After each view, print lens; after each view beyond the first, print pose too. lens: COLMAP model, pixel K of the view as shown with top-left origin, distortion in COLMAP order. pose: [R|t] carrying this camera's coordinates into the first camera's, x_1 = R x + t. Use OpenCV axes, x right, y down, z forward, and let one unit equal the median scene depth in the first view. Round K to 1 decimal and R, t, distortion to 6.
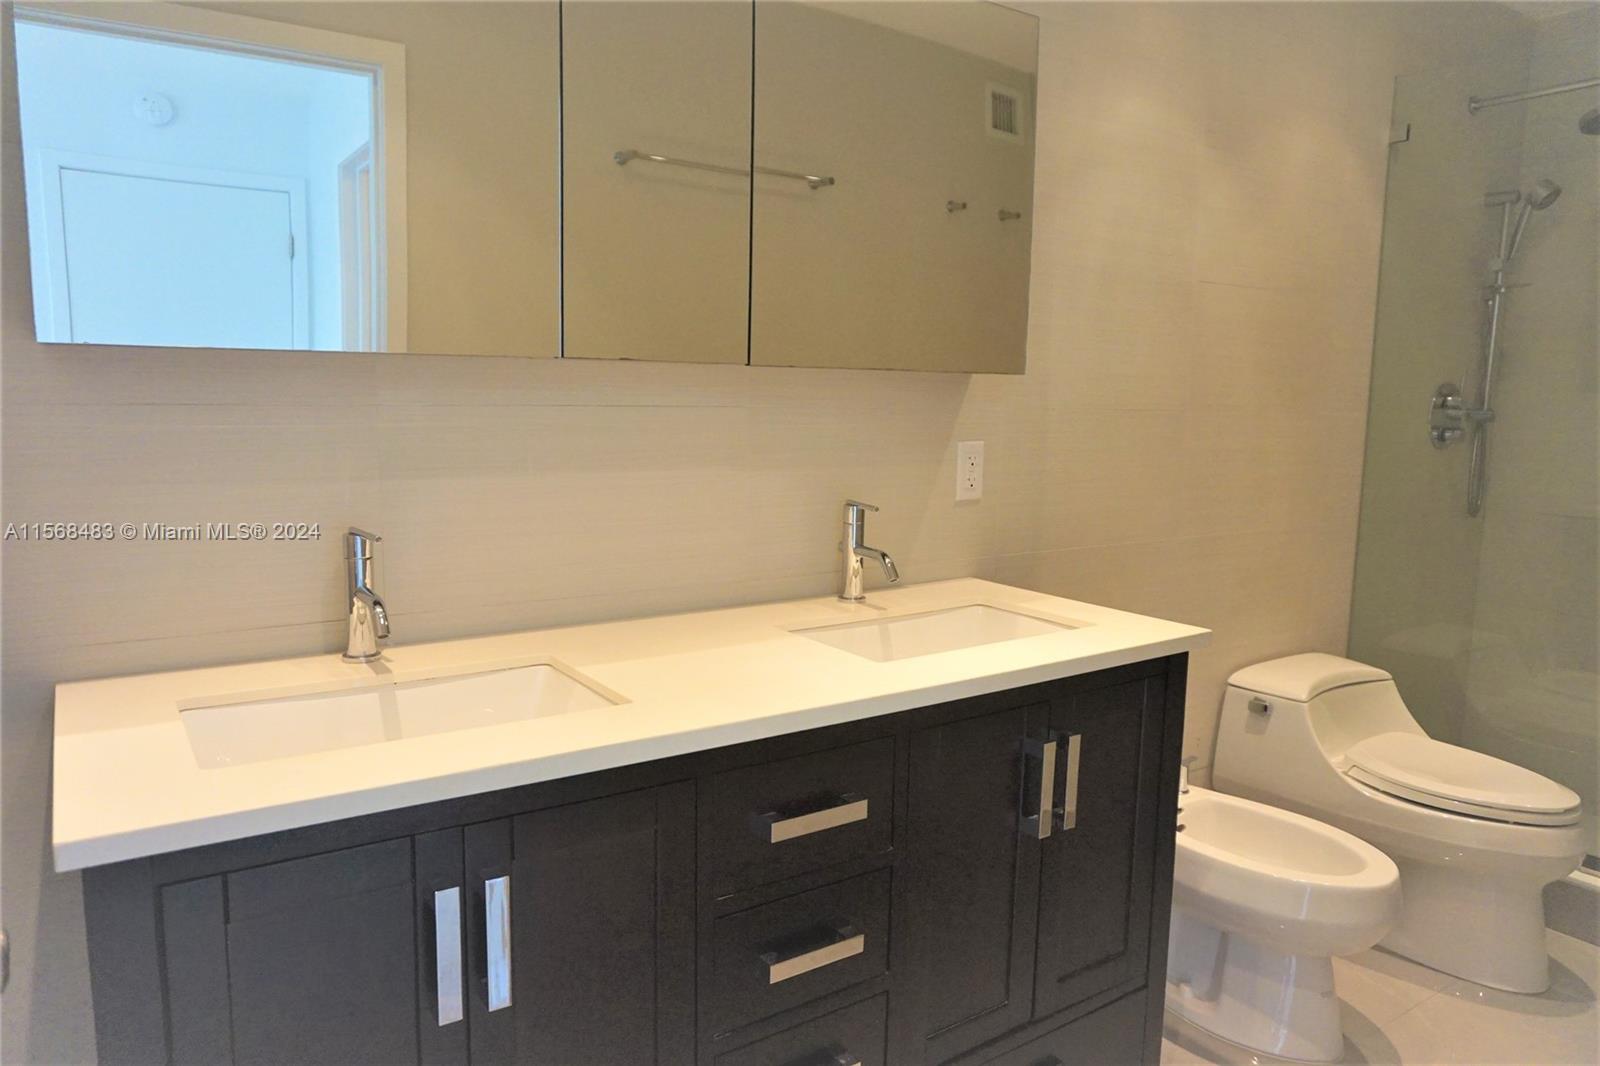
lens RADIAL K [[1111.9, 0, 800.0], [0, 1111.9, 533.0], [0, 0, 1]] dist [-0.014912, 0.005837]
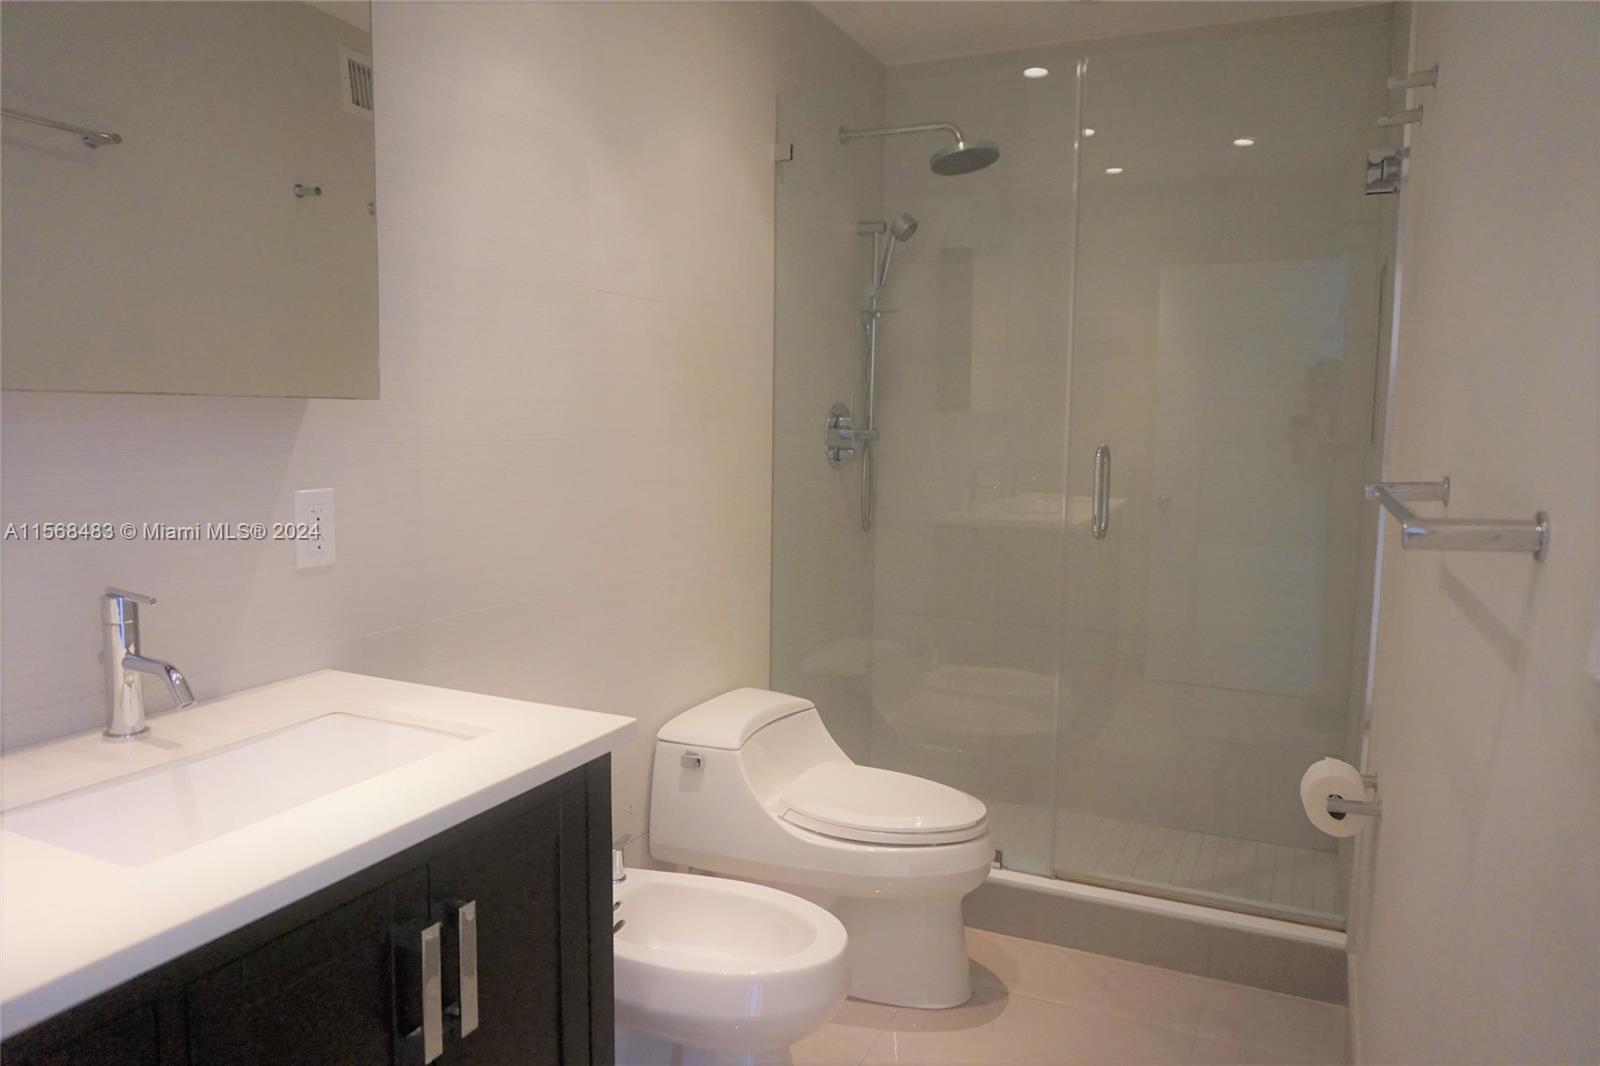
lens RADIAL K [[1111.9, 0, 800.0], [0, 1111.9, 533.0], [0, 0, 1]] dist [-0.014912, 0.005837]
pose [[0.871913, -0.059365, 0.486048, 0.061600], [0.067227, 0.997737, 0.001264, -0.026110], [-0.485024, 0.031573, 0.873931, 0.159764]]
